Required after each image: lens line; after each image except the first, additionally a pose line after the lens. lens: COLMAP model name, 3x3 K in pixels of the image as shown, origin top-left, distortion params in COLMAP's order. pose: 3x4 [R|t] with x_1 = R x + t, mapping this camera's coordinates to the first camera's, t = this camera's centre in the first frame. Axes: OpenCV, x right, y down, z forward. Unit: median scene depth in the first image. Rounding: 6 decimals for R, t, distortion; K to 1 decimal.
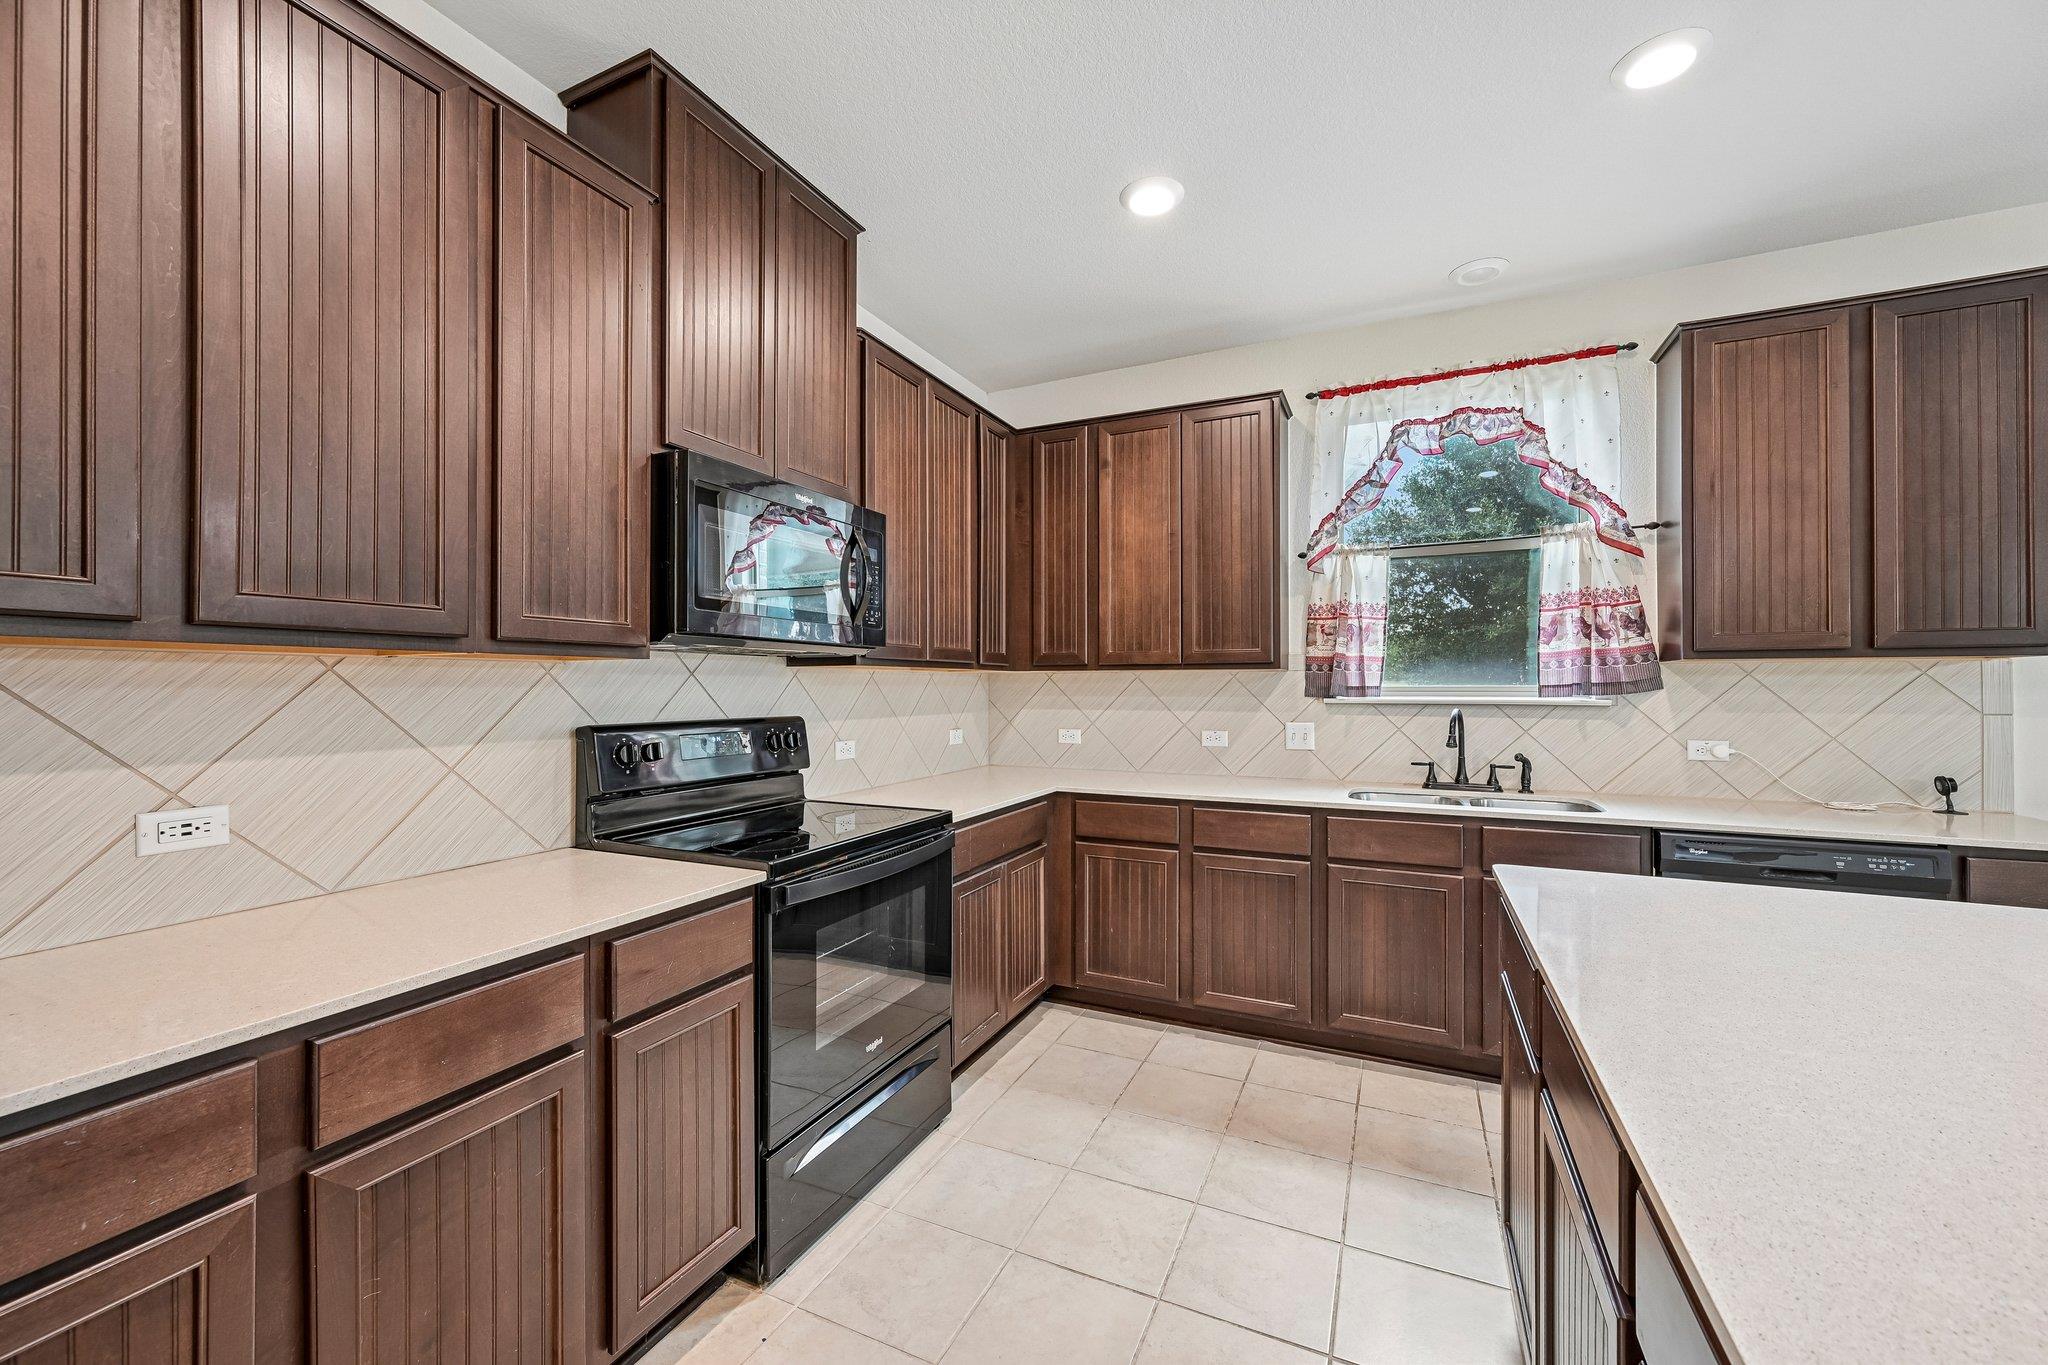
lens RADIAL K [[801.7, 0, 1027.5], [0, 801.7, 681.8], [0, 0, 1]] dist [-0.002155, 0.000982]
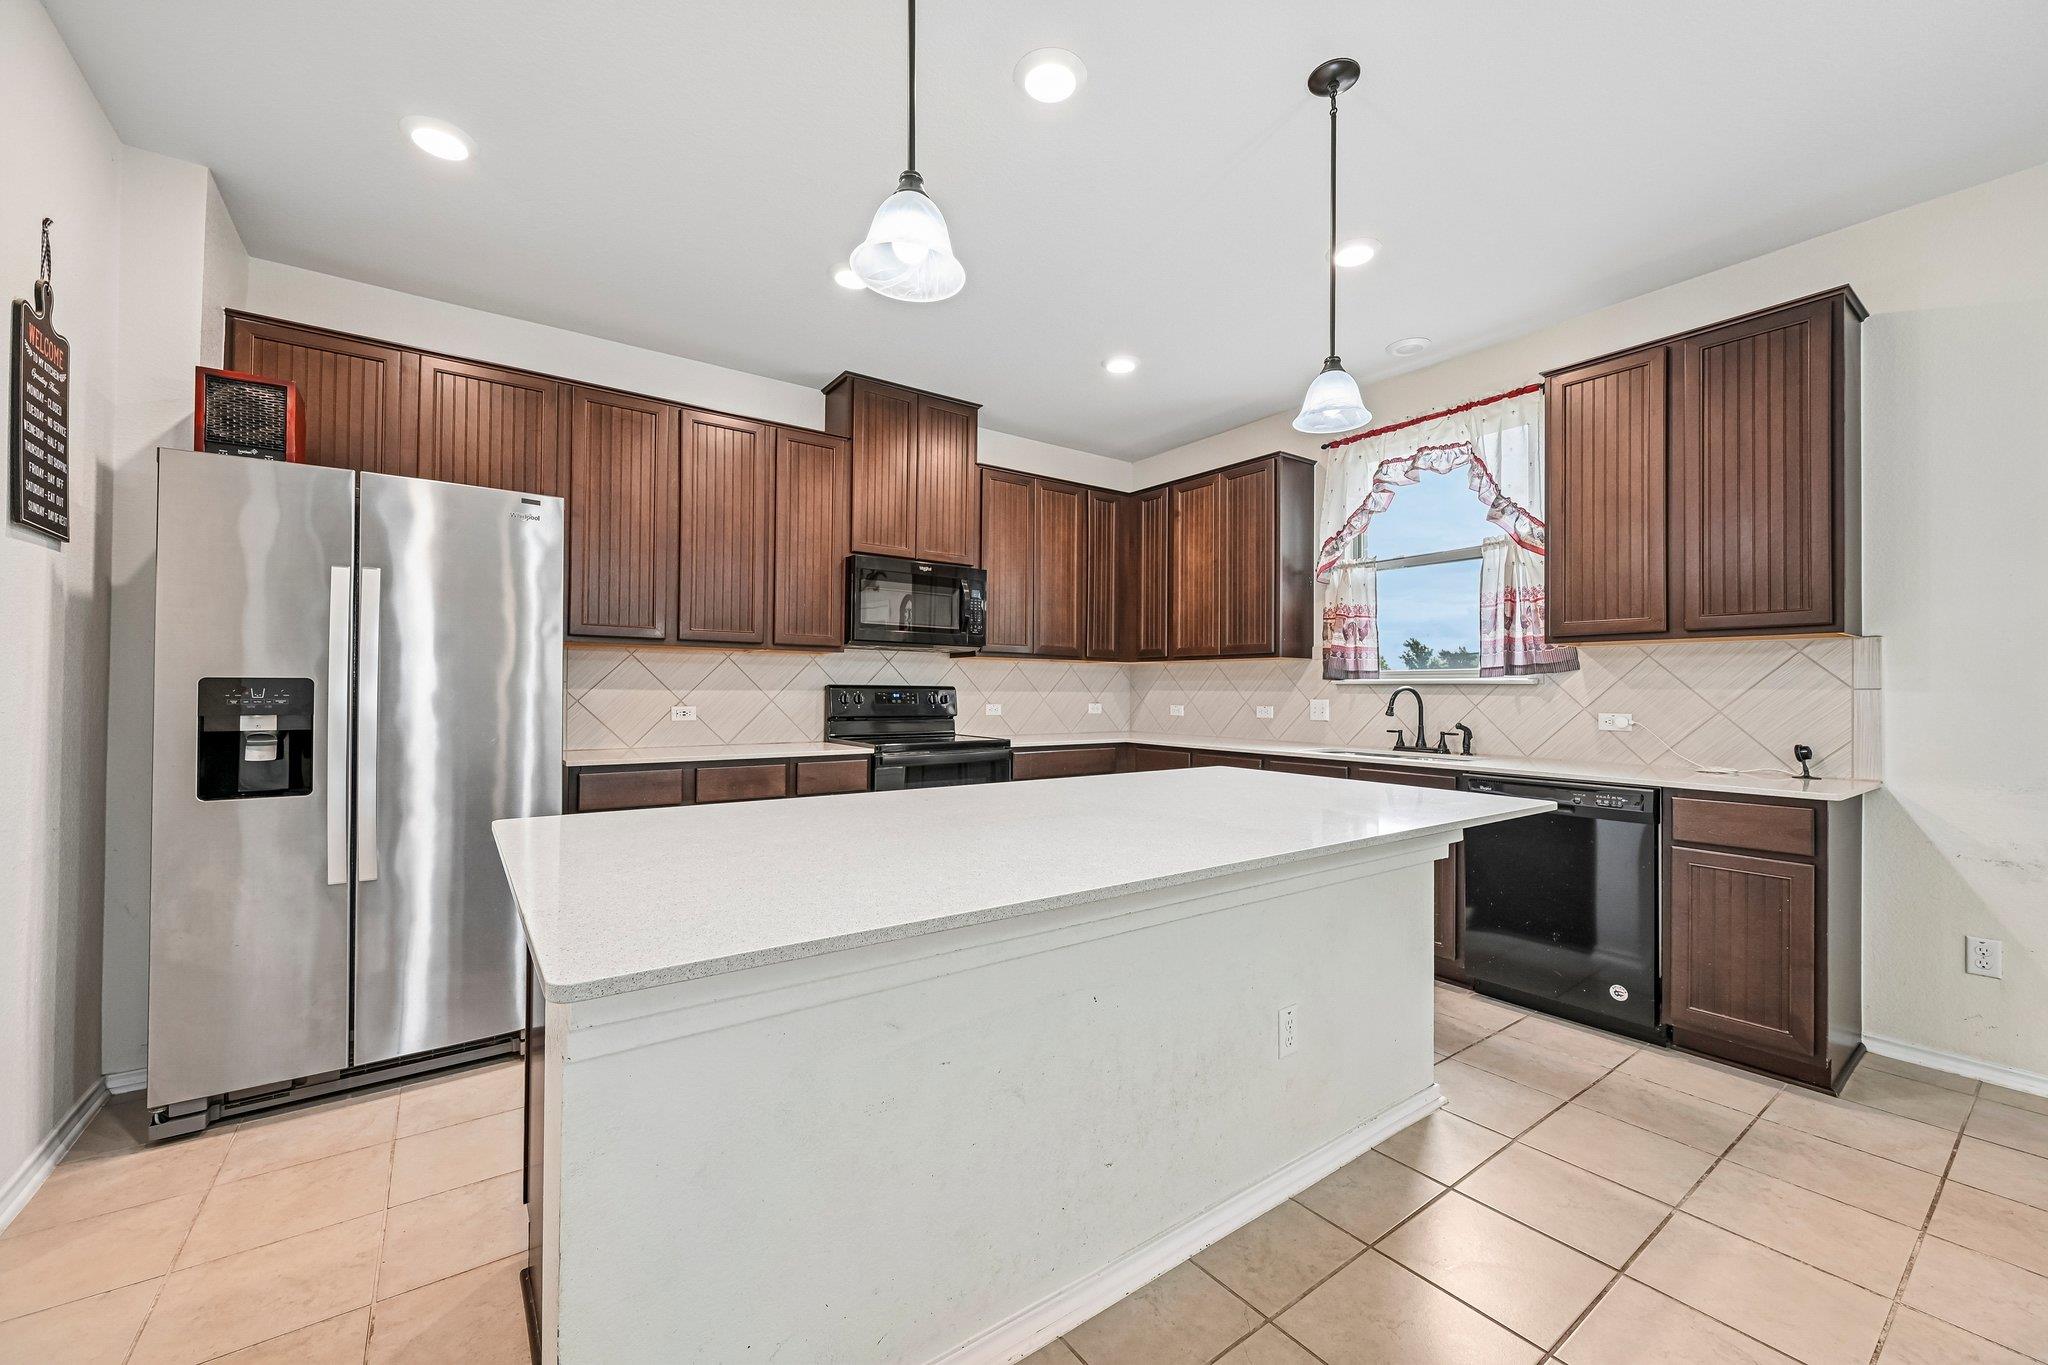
lens RADIAL K [[801.7, 0, 1026.6], [0, 801.7, 681.1], [0, 0, 1]] dist [-0.002155, 0.000982]
pose [[0.875117, 0.002494, -0.483906, 0.690516], [-0.006730, 0.999953, -0.007018, 0.041978], [0.483865, 0.009399, 0.875092, -0.446388]]
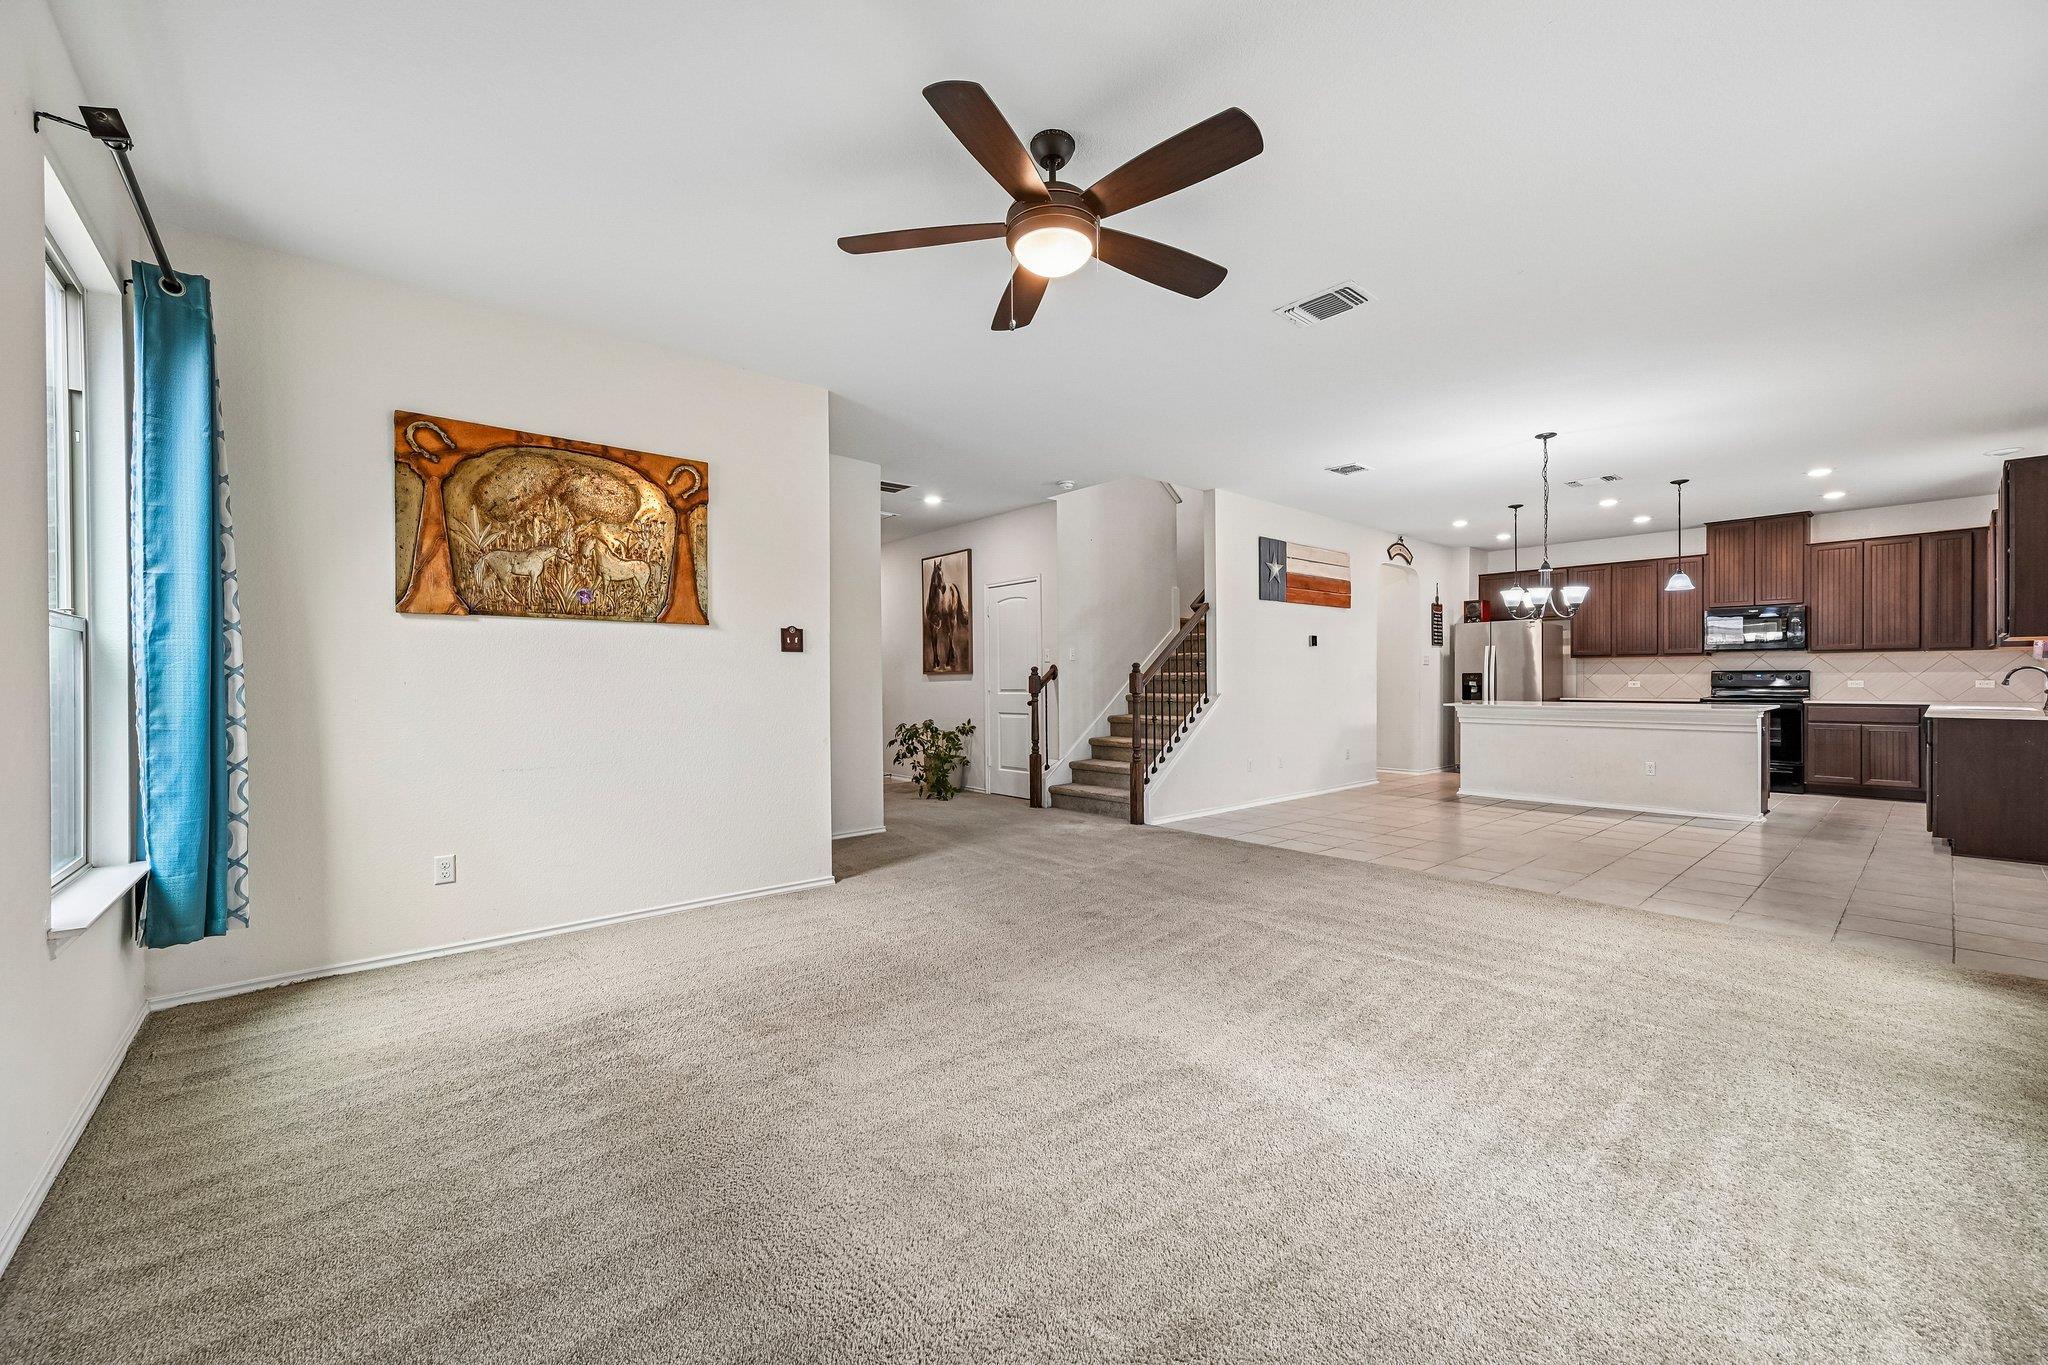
lens RADIAL K [[801.7, 0, 1021.5], [0, 801.7, 681.5], [0, 0, 1]] dist [-0.002155, 0.000982]
pose [[-0.406815, 0.007283, -0.913482, 3.671560], [0.011154, 0.999933, 0.003005, 0.043000], [0.913443, -0.008966, -0.406869, -0.493942]]
